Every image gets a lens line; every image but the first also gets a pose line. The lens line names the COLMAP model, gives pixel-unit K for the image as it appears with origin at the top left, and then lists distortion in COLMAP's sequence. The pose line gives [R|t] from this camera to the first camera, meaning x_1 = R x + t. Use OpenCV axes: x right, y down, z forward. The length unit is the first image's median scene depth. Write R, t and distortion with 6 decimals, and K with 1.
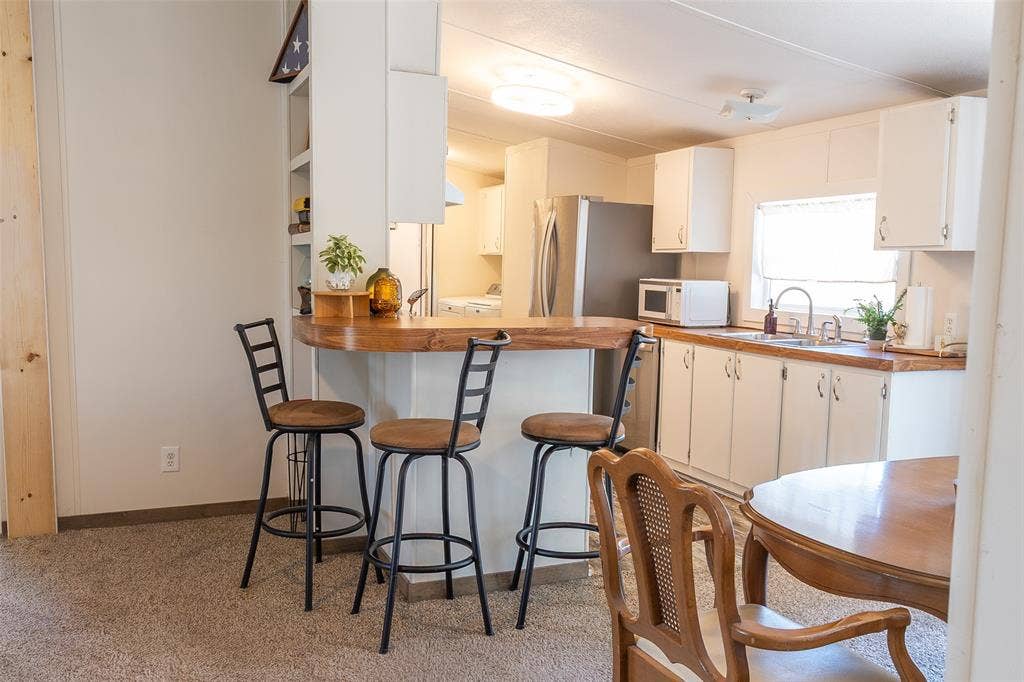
lens RADIAL K [[831.4, 0, 538.4], [0, 831.4, 343.2], [0, 0, 1]] dist [0.009096, 0.001146]
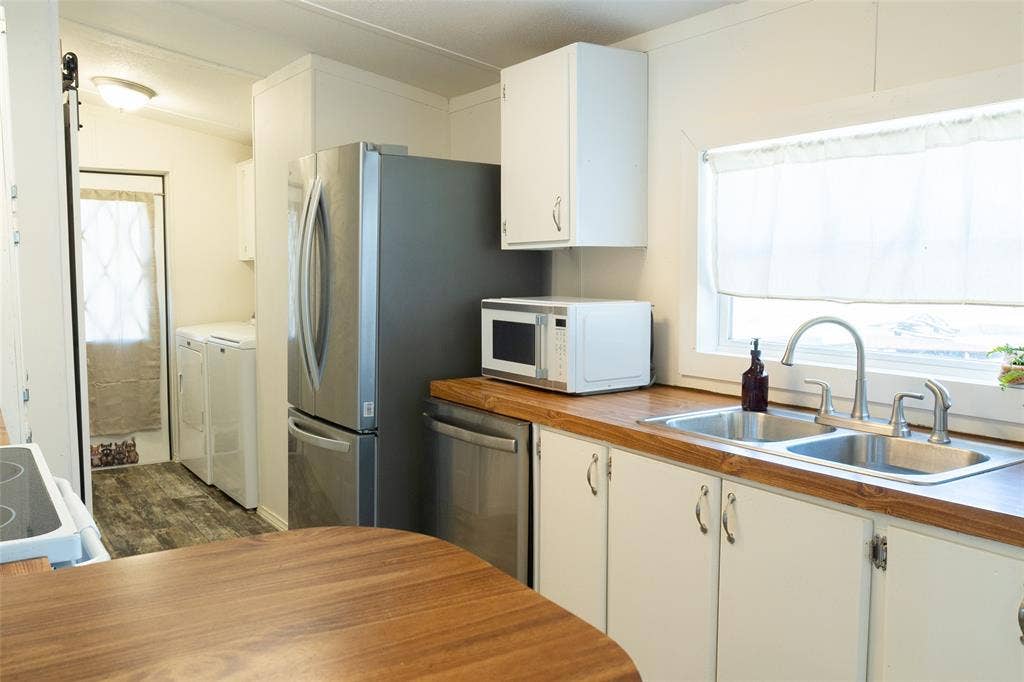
lens RADIAL K [[831.4, 0, 538.4], [0, 831.4, 343.2], [0, 0, 1]] dist [0.009096, 0.001146]
pose [[0.979227, -0.039438, 0.198896, 0.052527], [0.040324, 0.999187, -0.000405, -0.049788], [-0.198718, 0.008416, 0.980020, 0.492056]]
